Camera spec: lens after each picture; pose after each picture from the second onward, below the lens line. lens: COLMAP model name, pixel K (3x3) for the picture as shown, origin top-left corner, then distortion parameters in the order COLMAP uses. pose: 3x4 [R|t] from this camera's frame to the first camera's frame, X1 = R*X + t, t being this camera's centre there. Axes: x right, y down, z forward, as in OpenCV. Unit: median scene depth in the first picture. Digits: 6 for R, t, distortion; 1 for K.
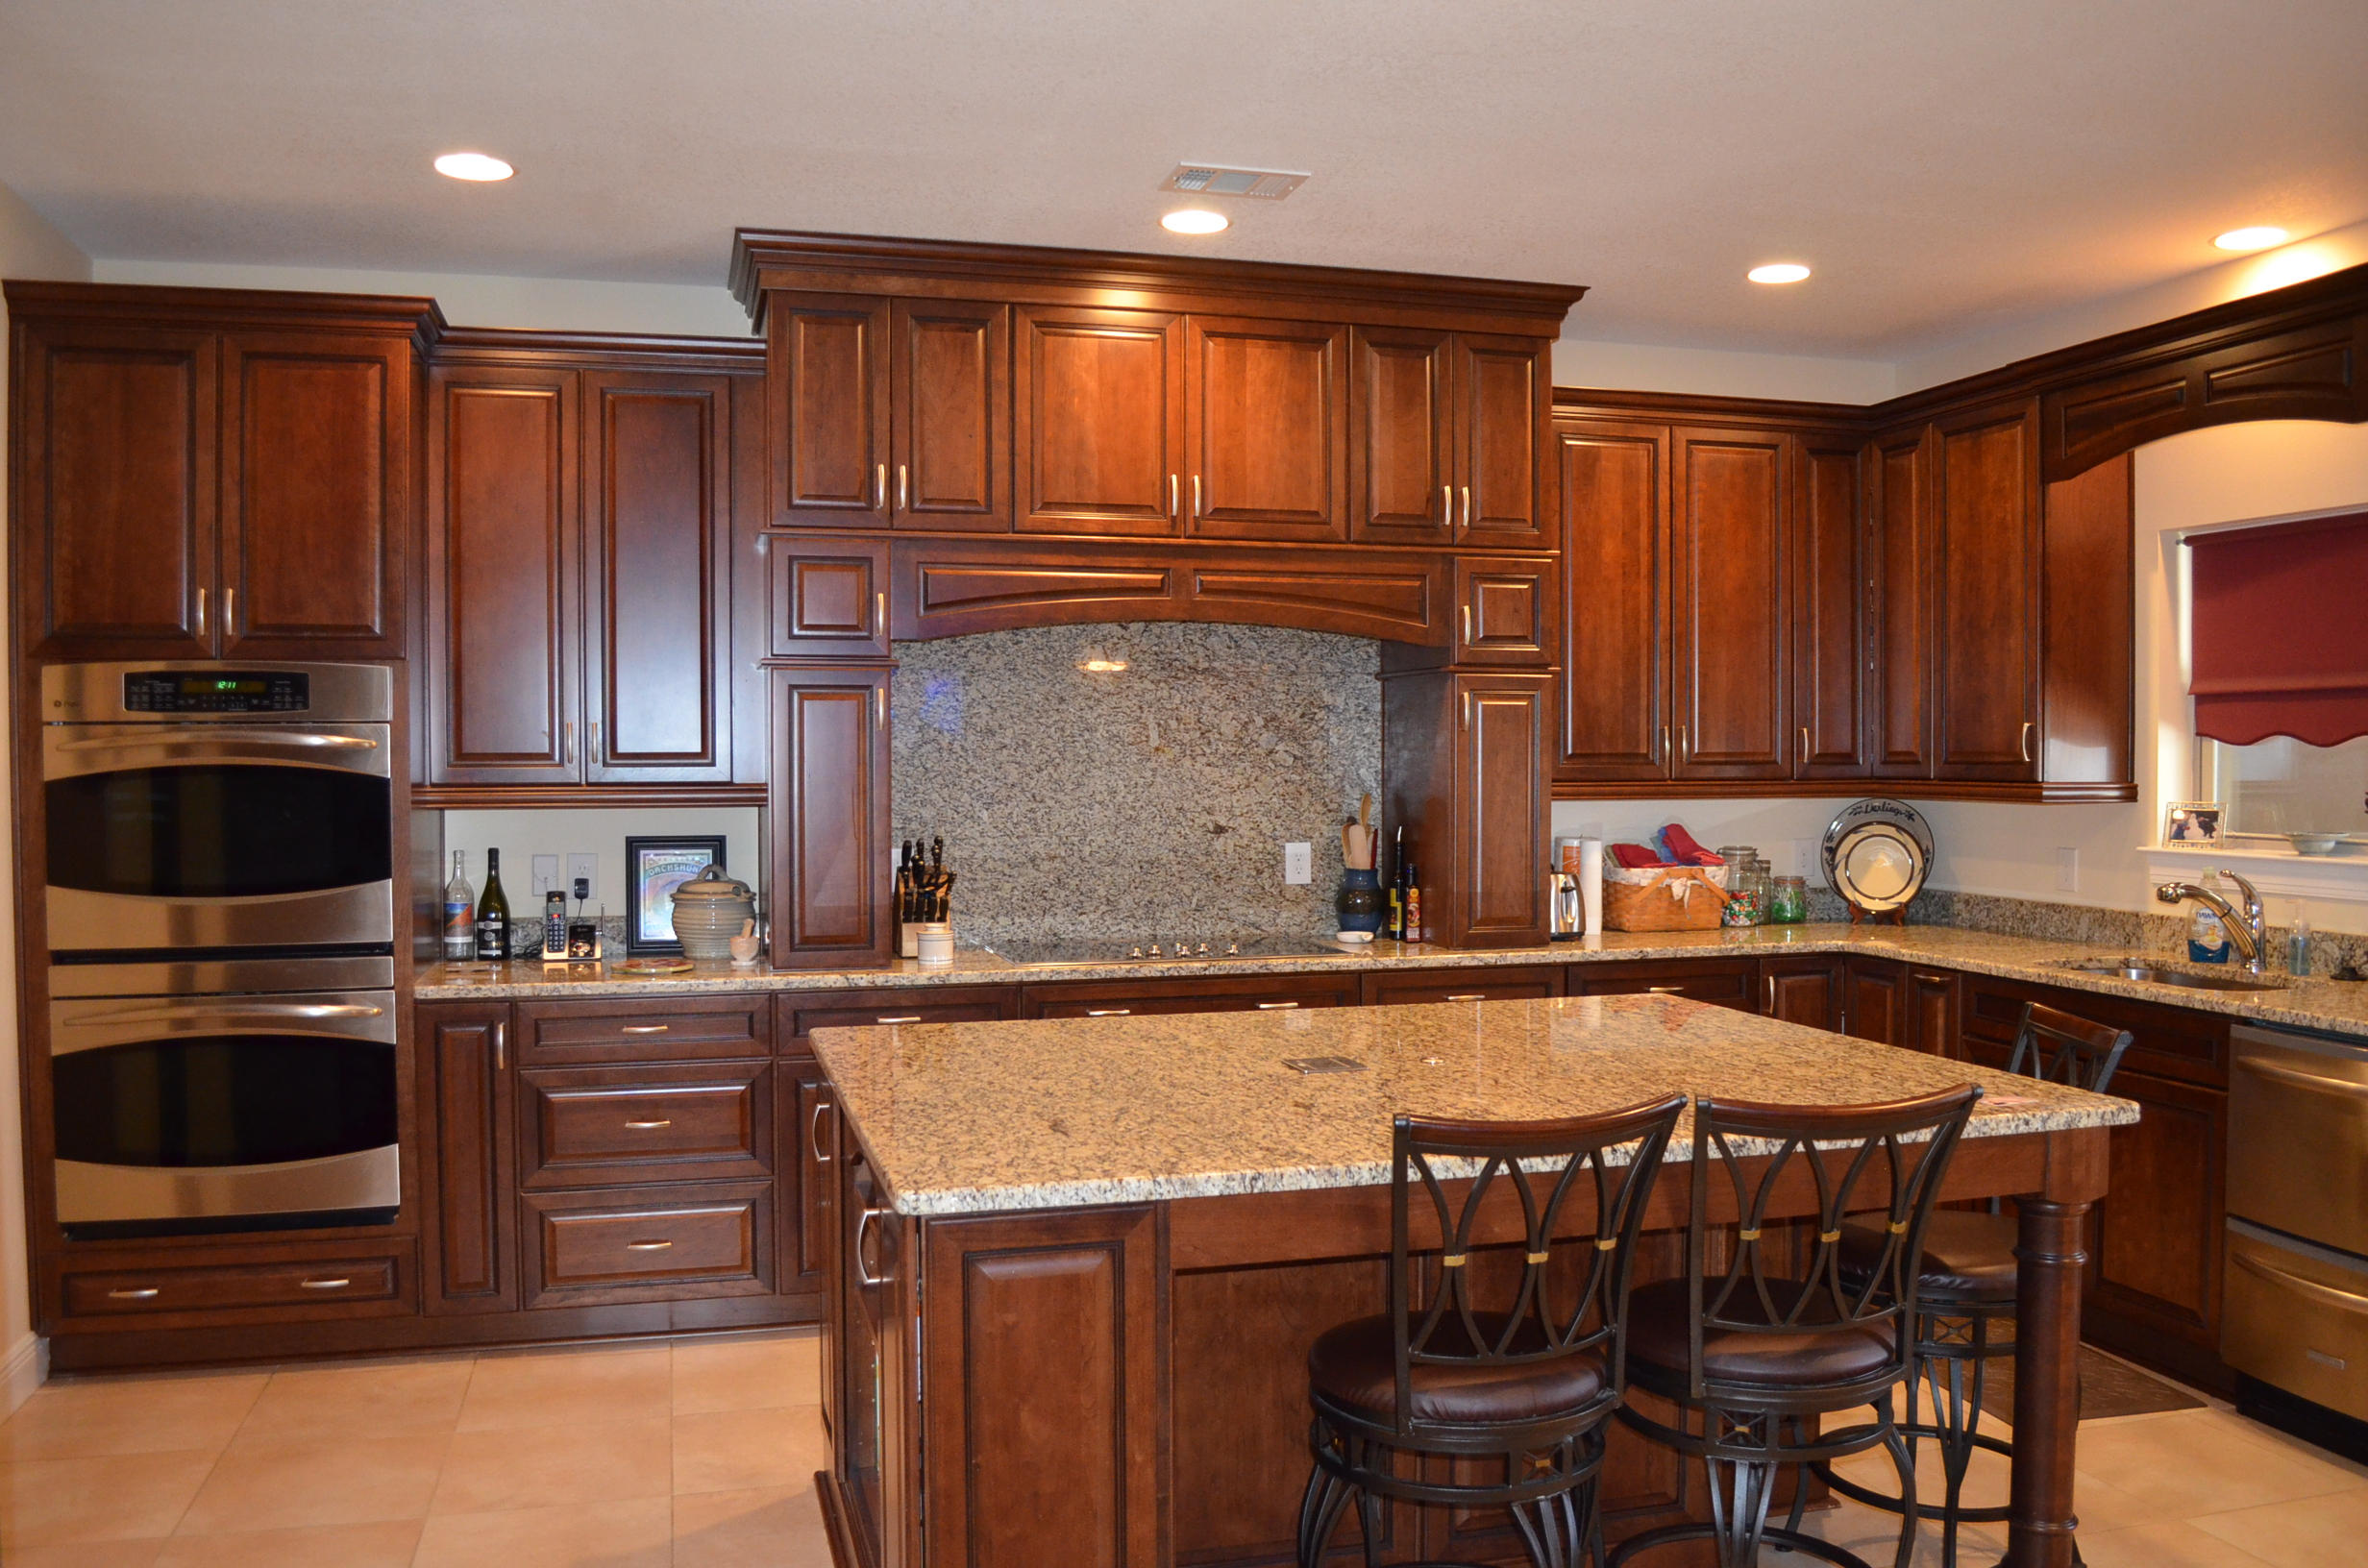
lens RADIAL K [[1859.7, 0, 1185.6], [0, 1859.7, 784.3], [0, 0, 1]] dist [-0.082989, 0.010605]
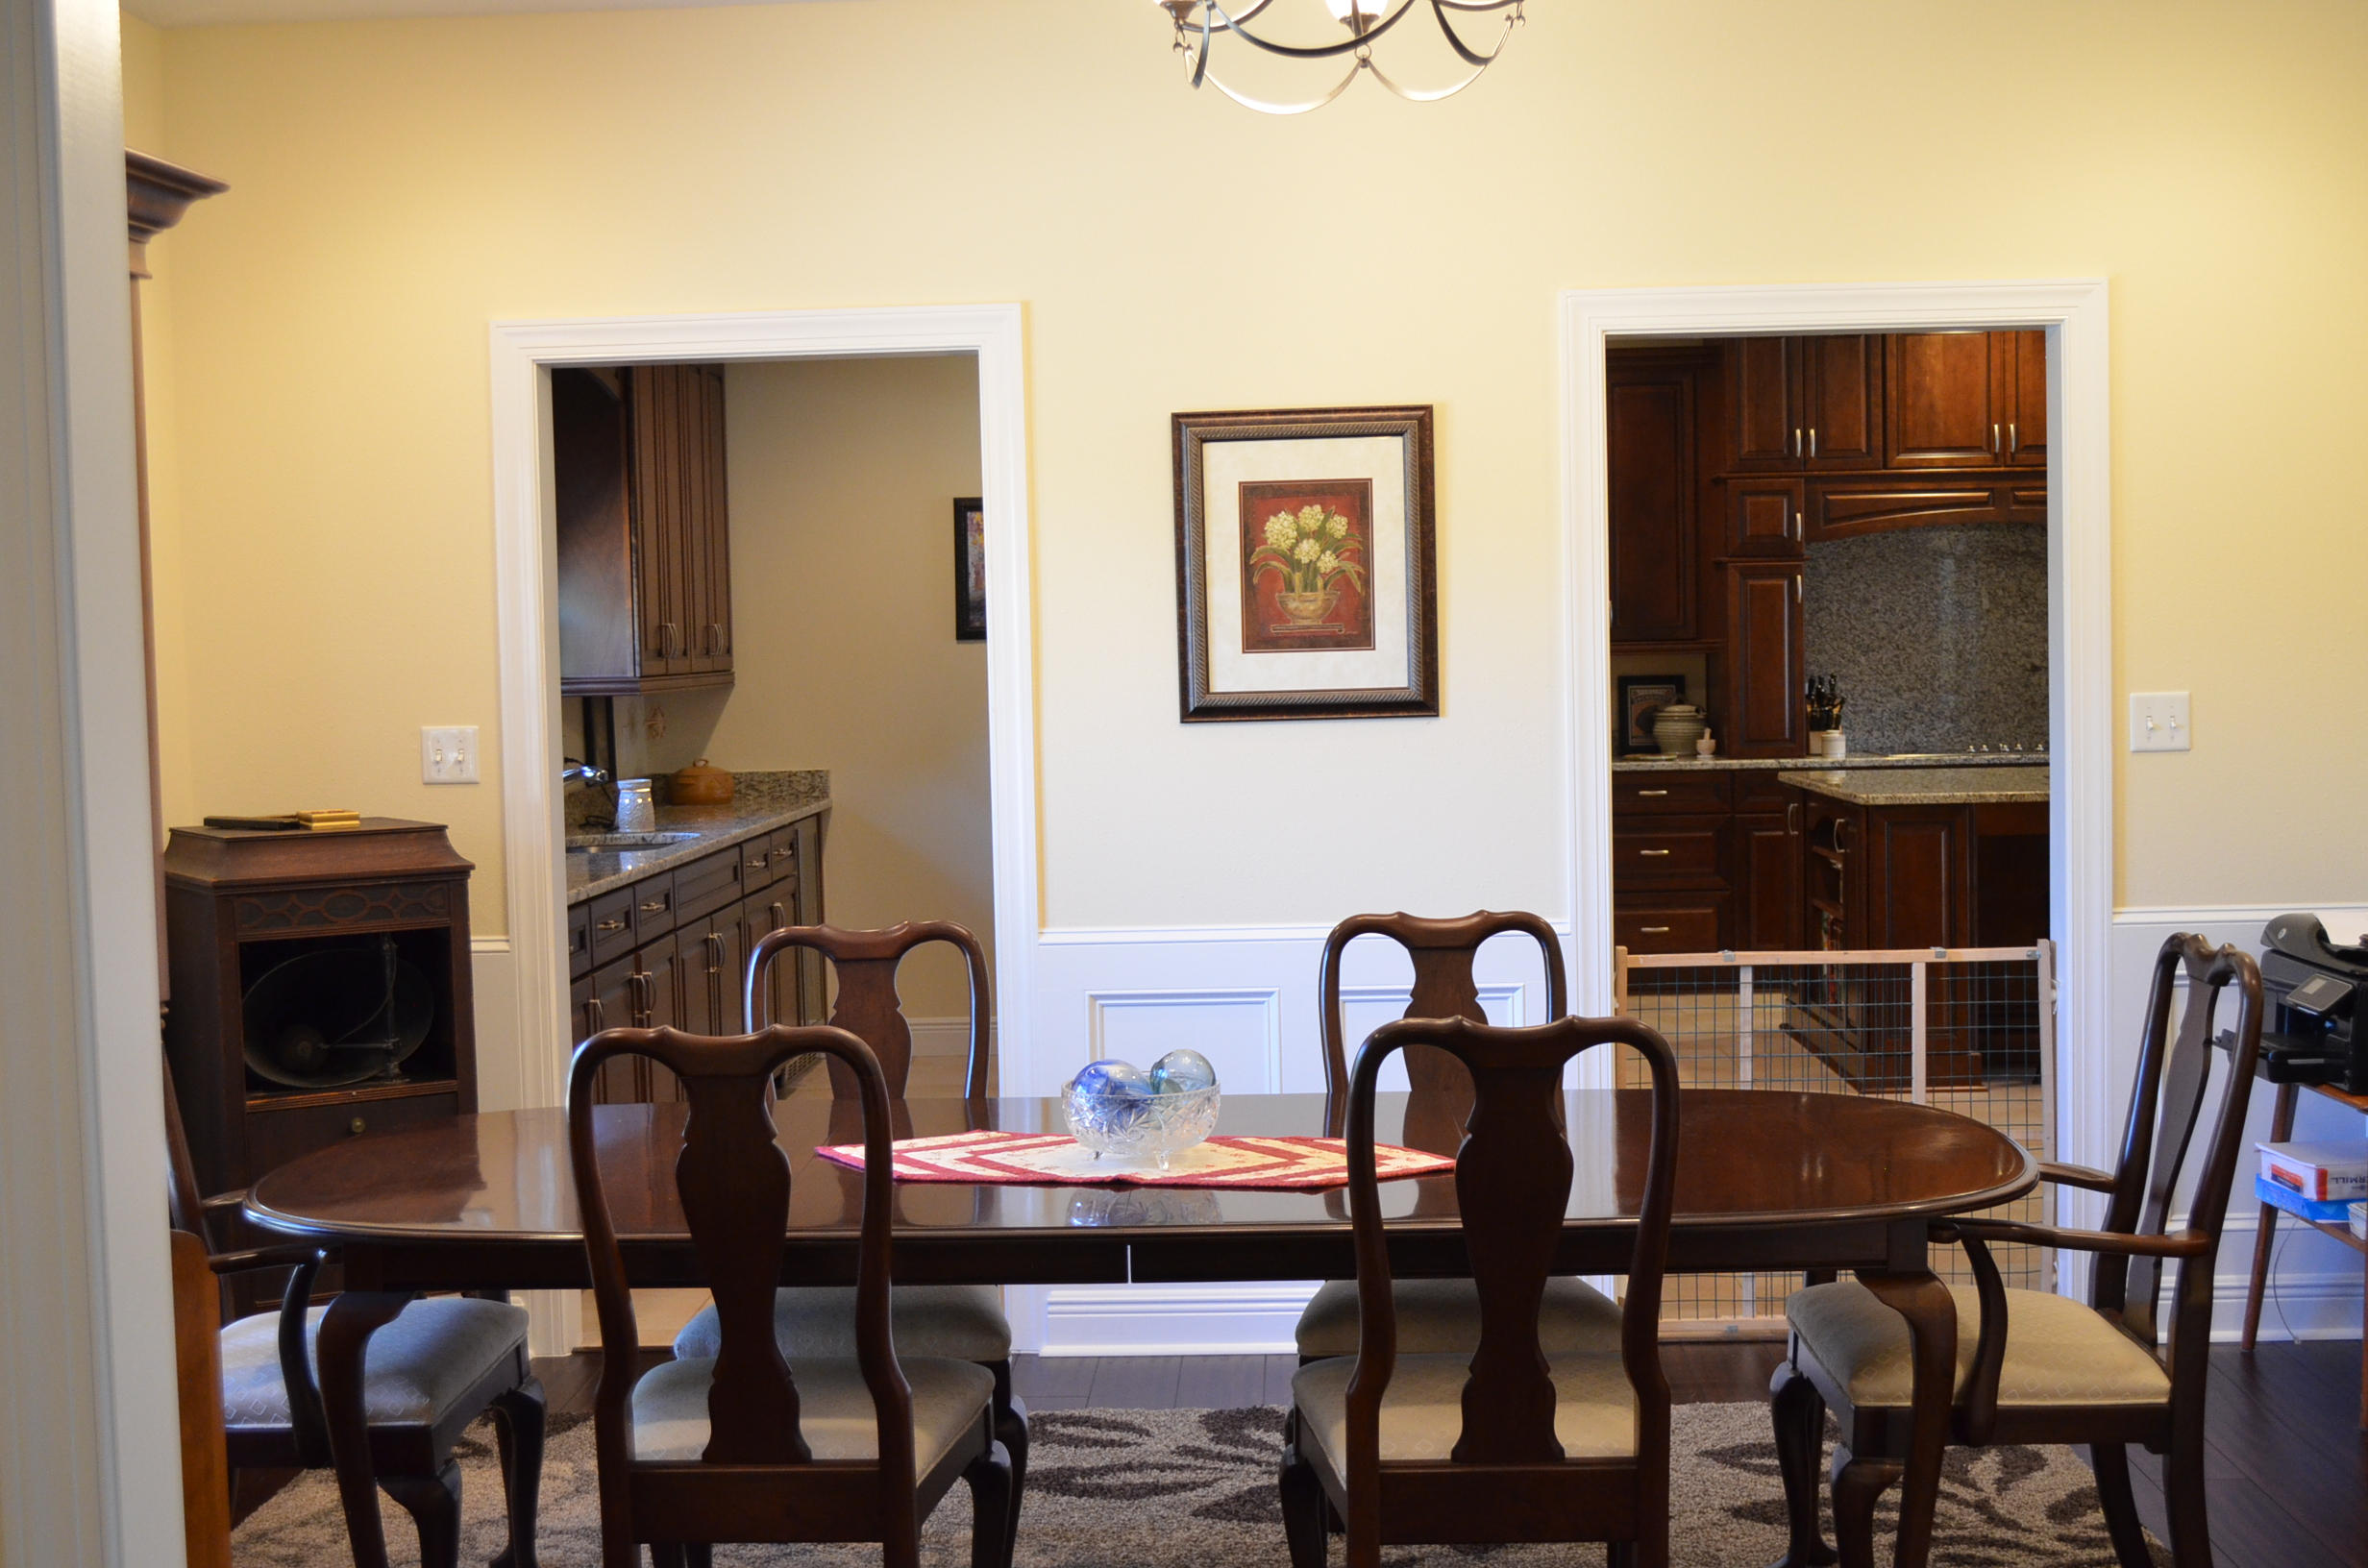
lens RADIAL K [[2920.9, 0, 1190.4], [0, 2920.9, 789.9], [0, 0, 1]] dist [-0.022956, 0.000000]
pose [[0.954797, -0.001302, -0.297255, 0.070063], [0.011998, 0.999344, 0.034164, 0.036836], [0.297015, -0.036186, 0.954187, -1.402437]]
